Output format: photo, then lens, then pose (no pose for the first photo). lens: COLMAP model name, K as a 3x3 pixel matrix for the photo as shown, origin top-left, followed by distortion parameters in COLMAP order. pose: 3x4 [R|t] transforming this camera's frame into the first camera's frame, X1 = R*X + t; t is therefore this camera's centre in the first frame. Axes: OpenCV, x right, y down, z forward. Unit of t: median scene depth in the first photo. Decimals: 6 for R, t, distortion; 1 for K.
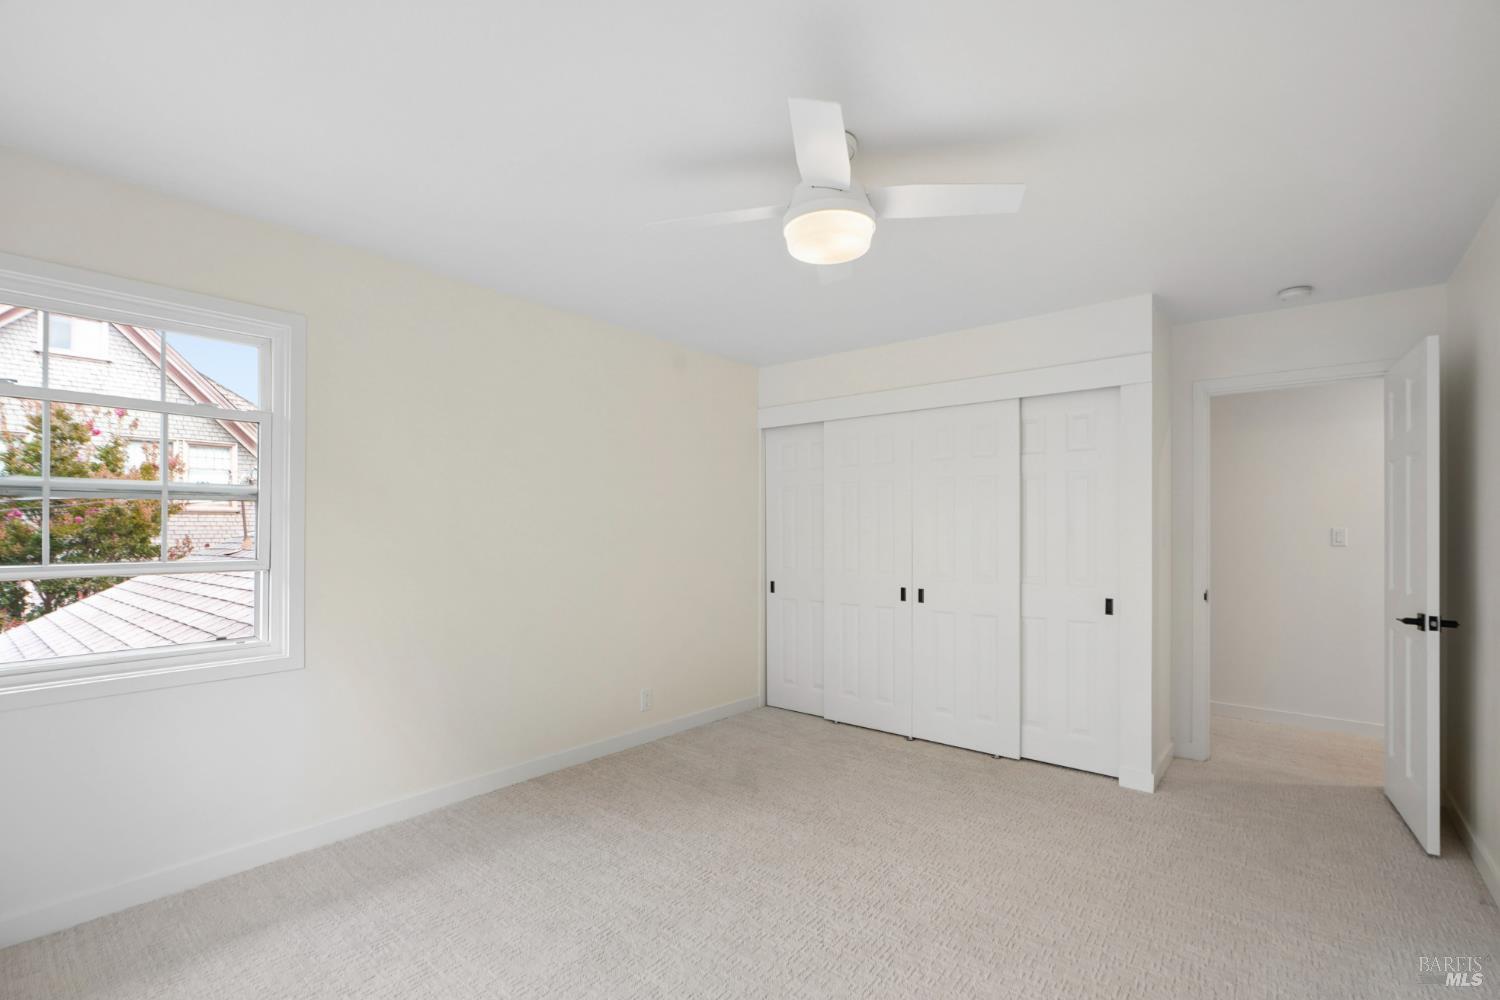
lens RADIAL K [[675.0, 0, 752.3], [0, 675.0, 522.5], [0, 0, 1]] dist [0.001442, 0.000671]
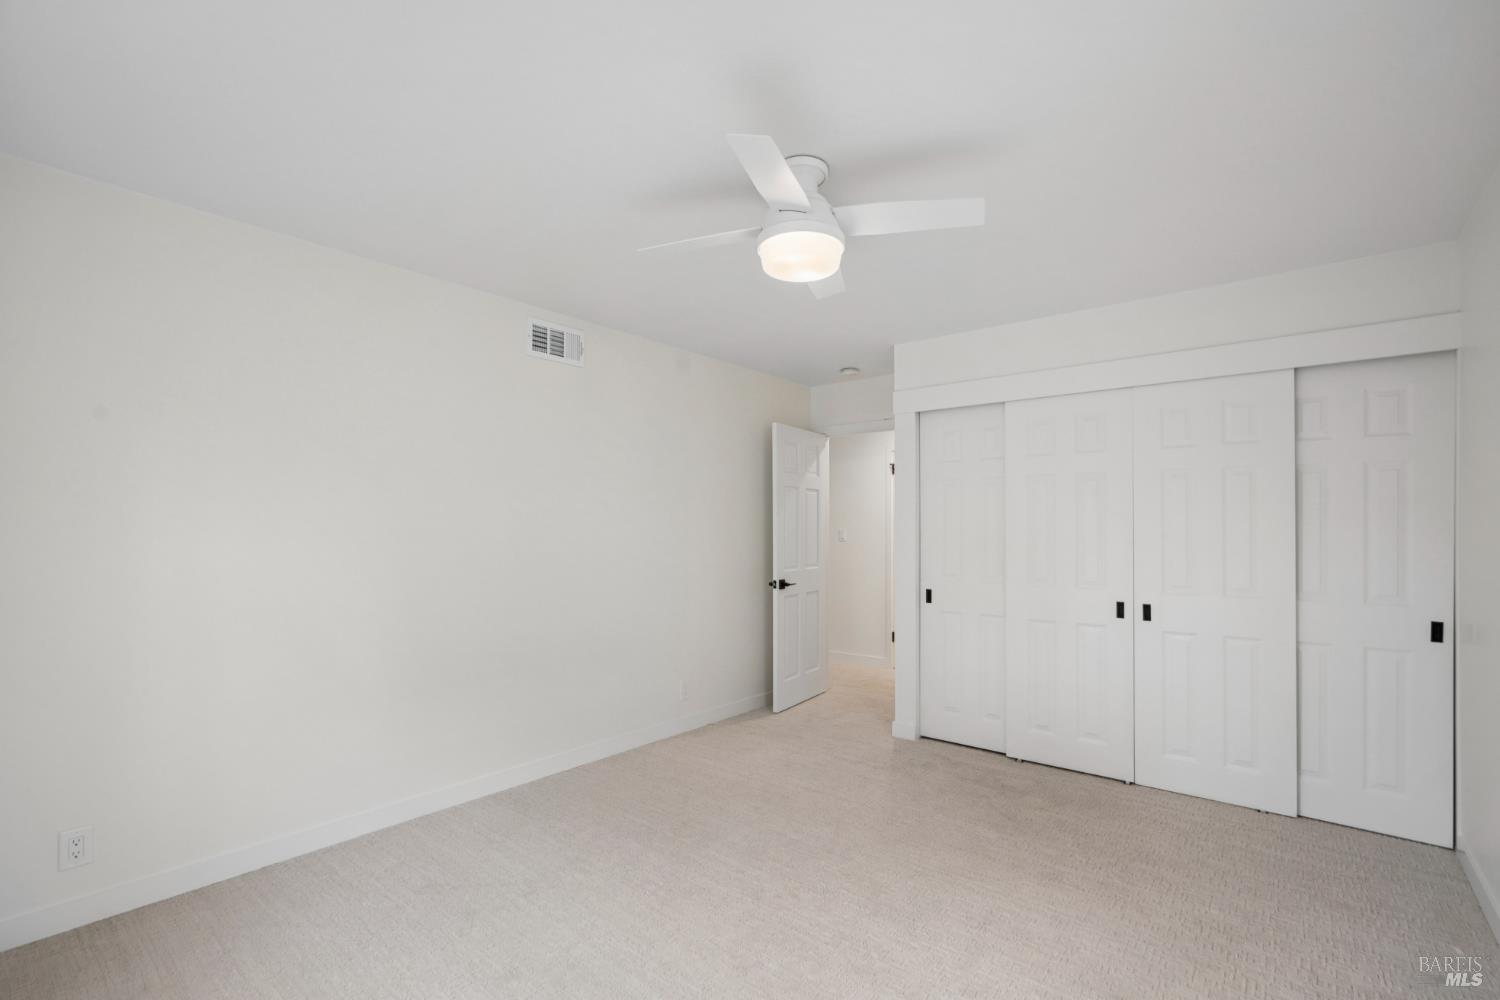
lens RADIAL K [[661.9, 0, 745.7], [0, 661.9, 529.1], [0, 0, 1]] dist [-0.002895, -0.000598]
pose [[0.999943, 0.005420, -0.009230, -0.229876], [-0.005327, 0.999934, 0.010153, 0.001653], [0.009285, -0.010104, 0.999906, 0.193131]]
